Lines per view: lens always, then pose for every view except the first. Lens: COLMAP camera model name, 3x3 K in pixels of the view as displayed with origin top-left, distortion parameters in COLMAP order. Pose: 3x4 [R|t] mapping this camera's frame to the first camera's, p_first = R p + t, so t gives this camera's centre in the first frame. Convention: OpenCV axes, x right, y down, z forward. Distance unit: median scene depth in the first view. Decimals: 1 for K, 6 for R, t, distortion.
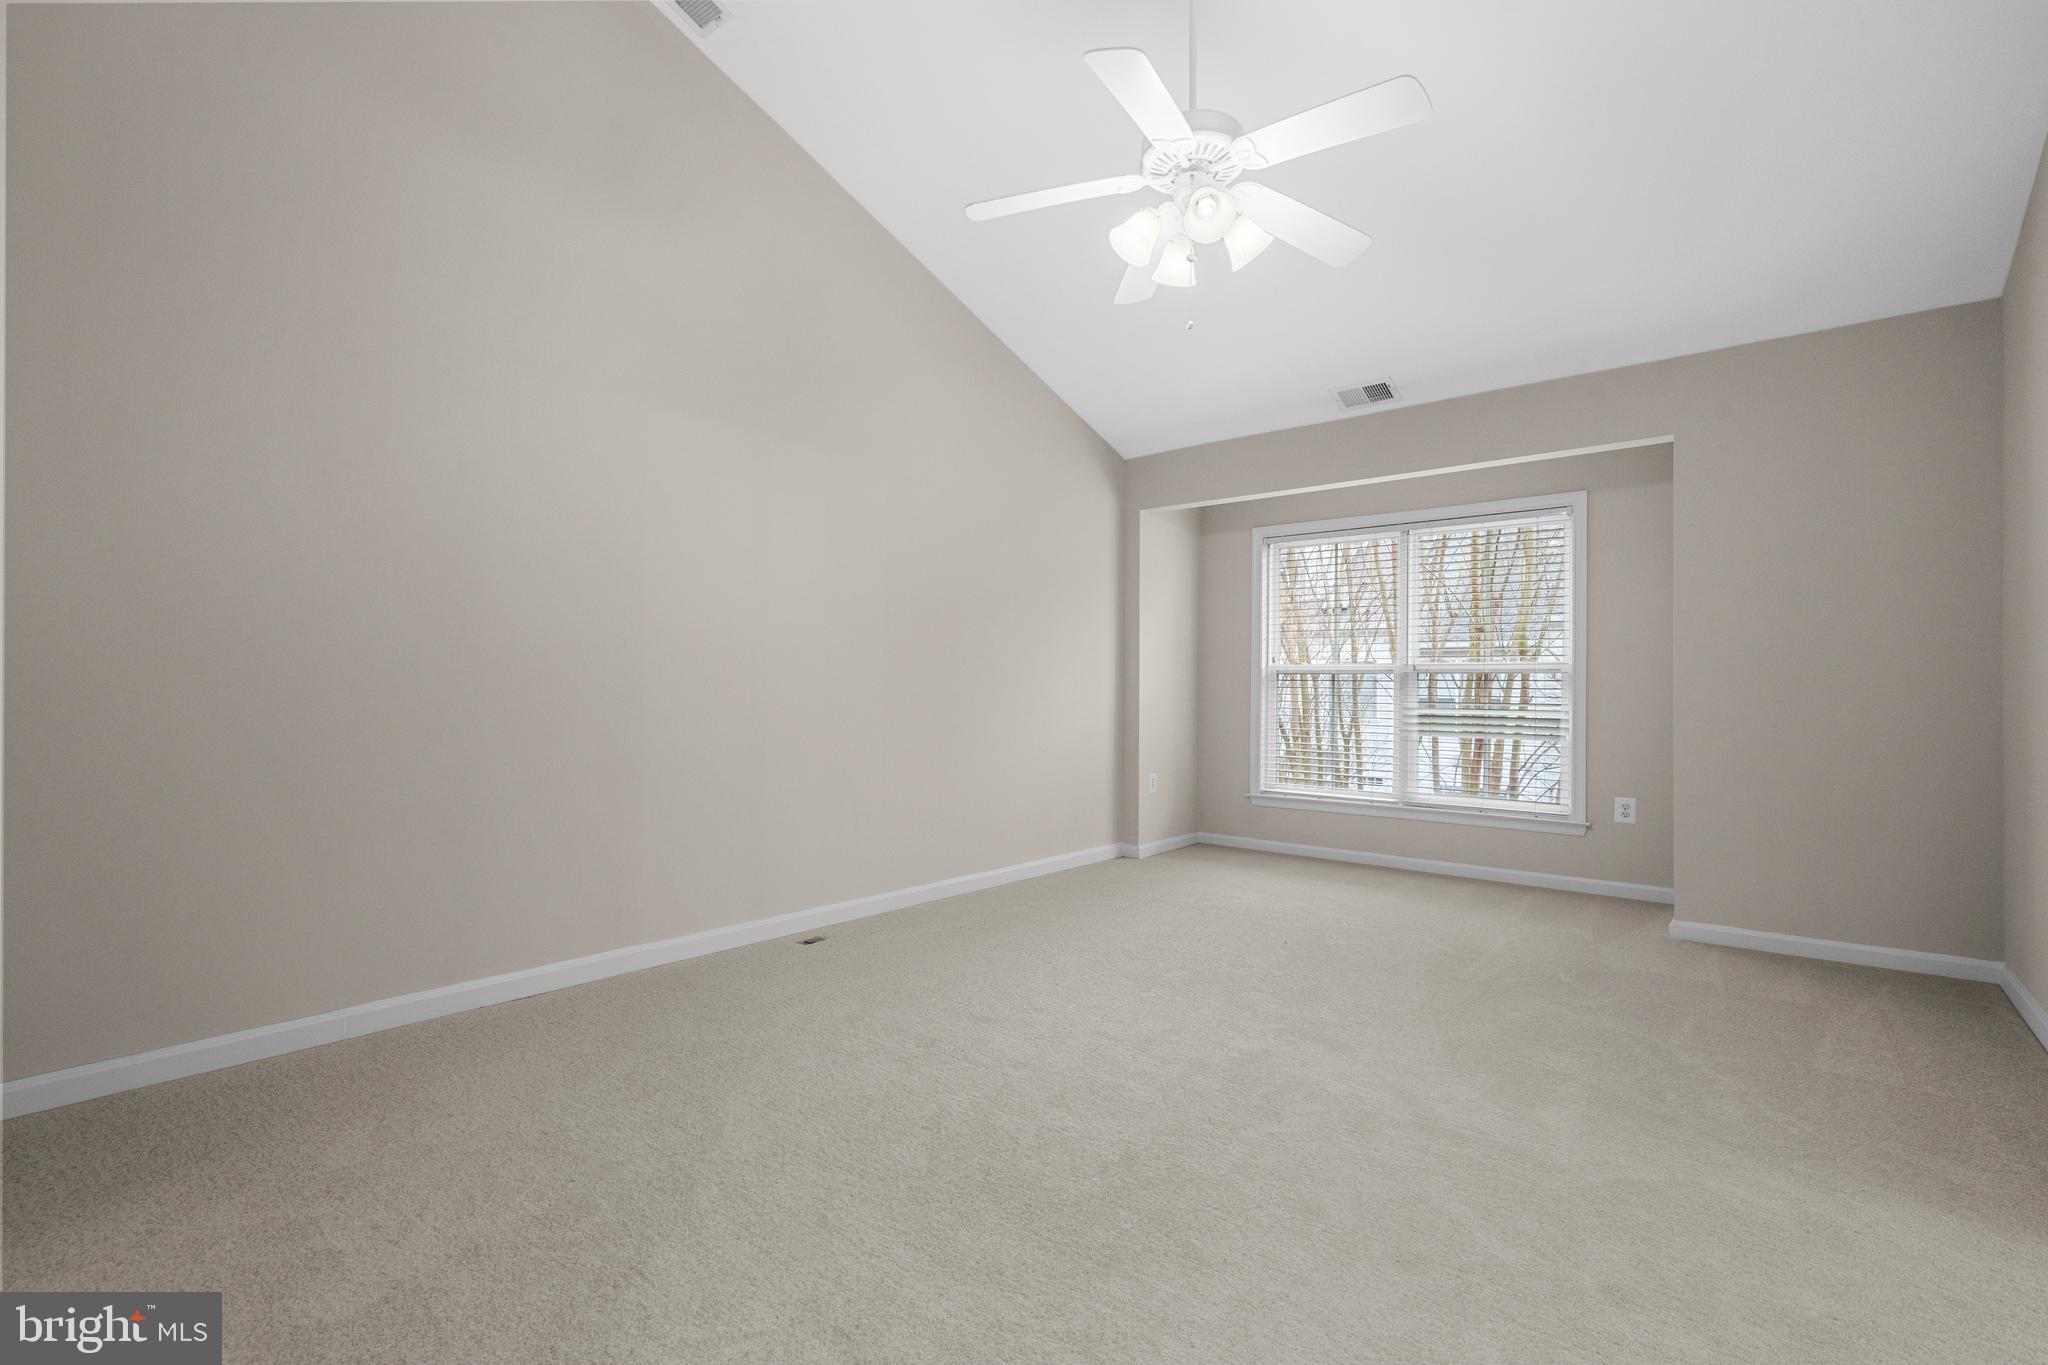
lens RADIAL K [[909.3, 0, 1017.1], [0, 909.3, 682.3], [0, 0, 1]] dist [-0.005578, -0.000475]
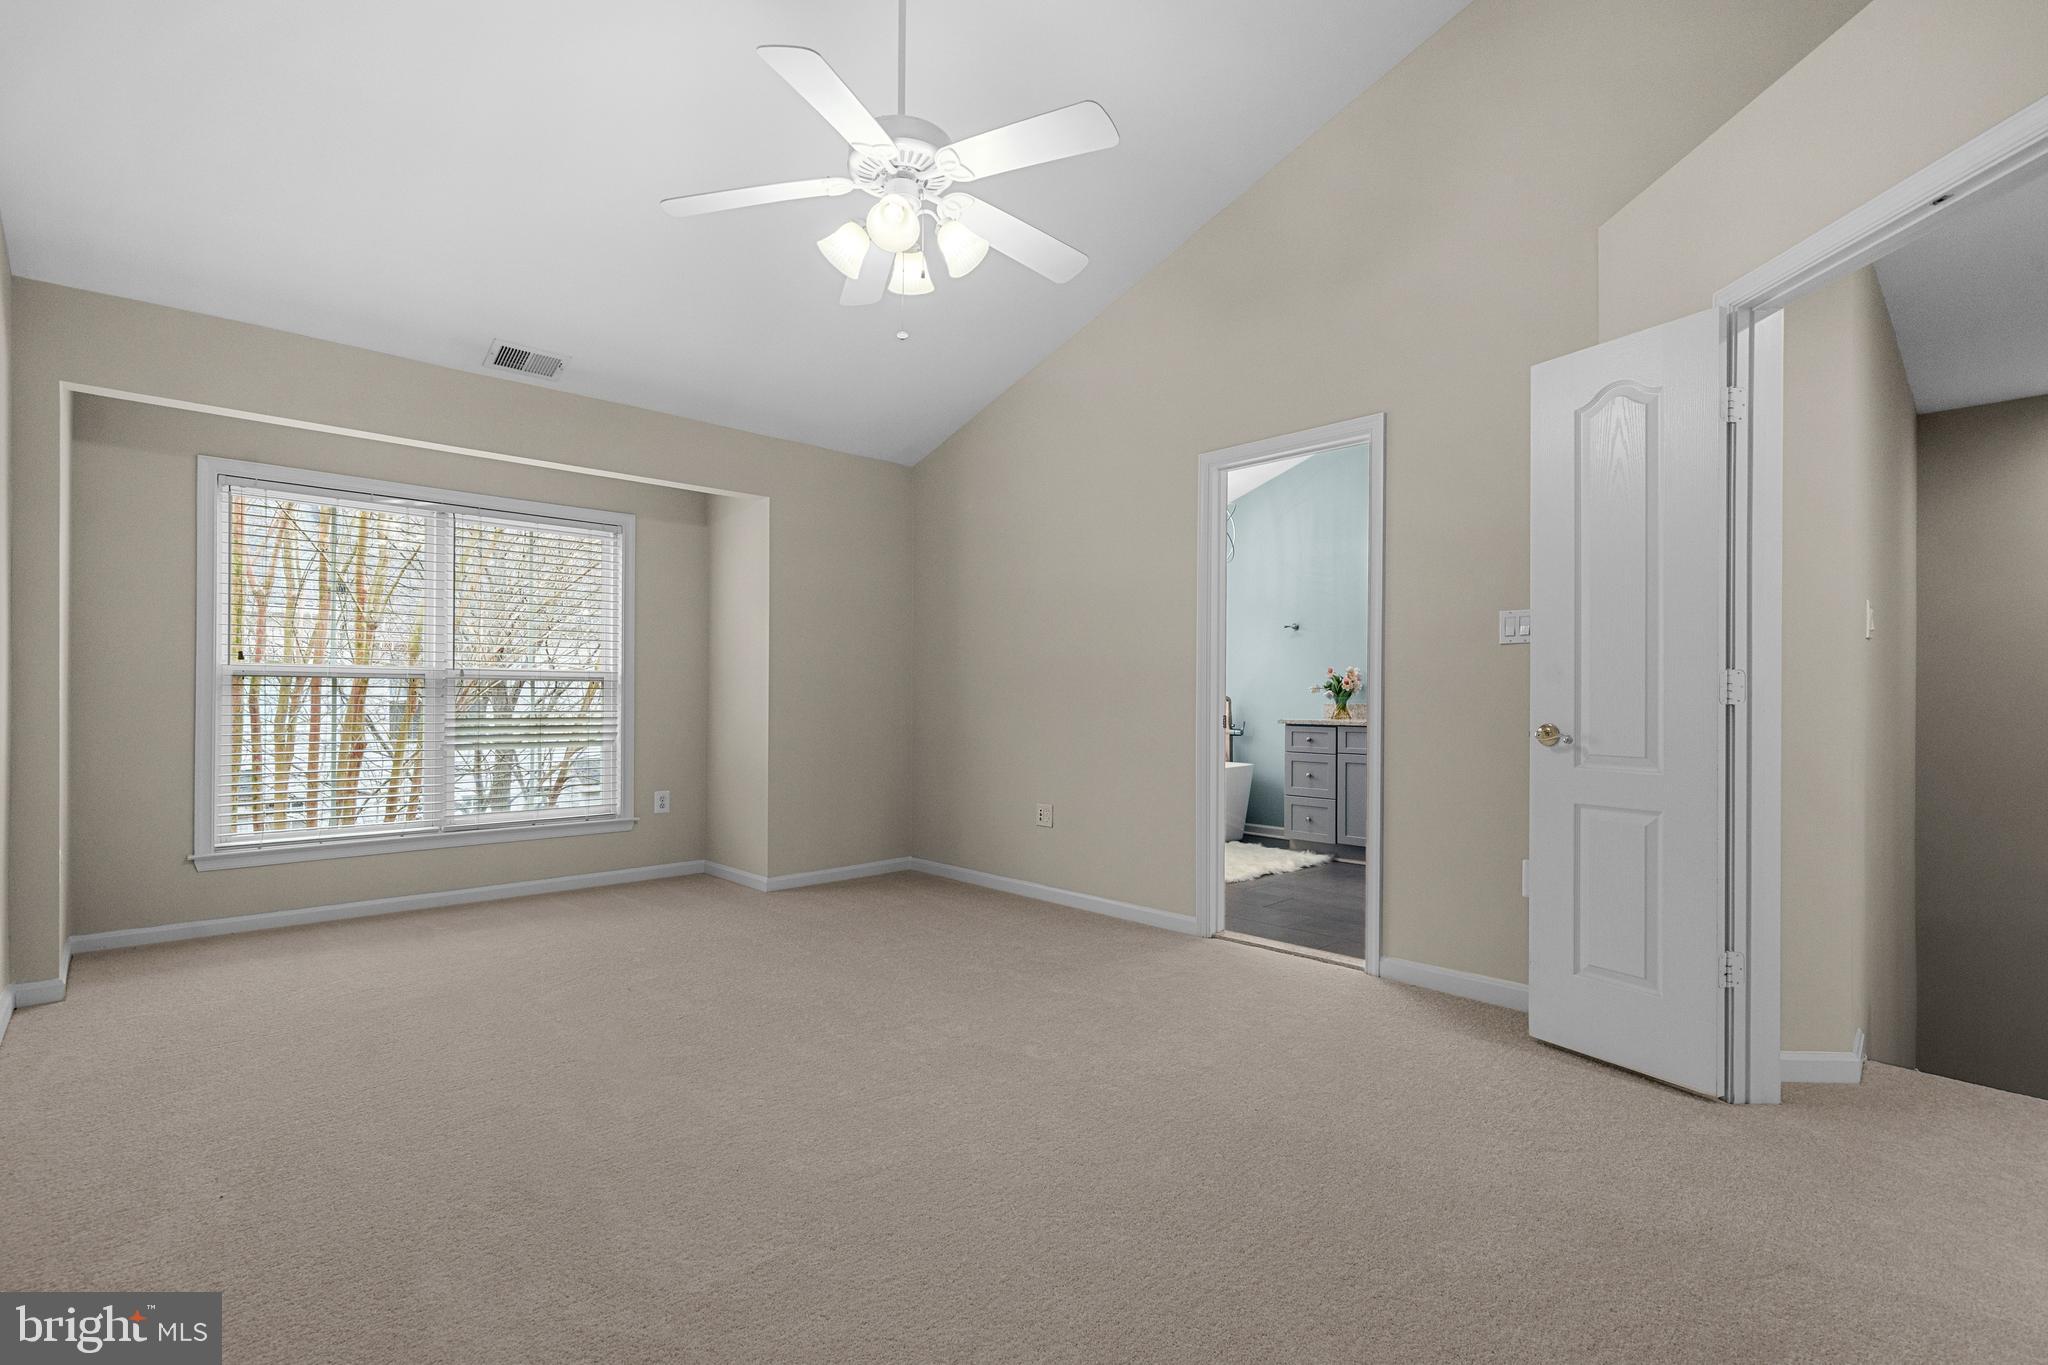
lens RADIAL K [[909.3, 0, 1017.1], [0, 909.3, 692.0], [0, 0, 1]] dist [-0.005578, -0.000475]
pose [[0.122698, -0.000831, 0.992444, -0.384936], [-0.009183, 0.999956, 0.001973, -0.004163], [-0.992402, -0.009356, 0.122685, 0.384989]]
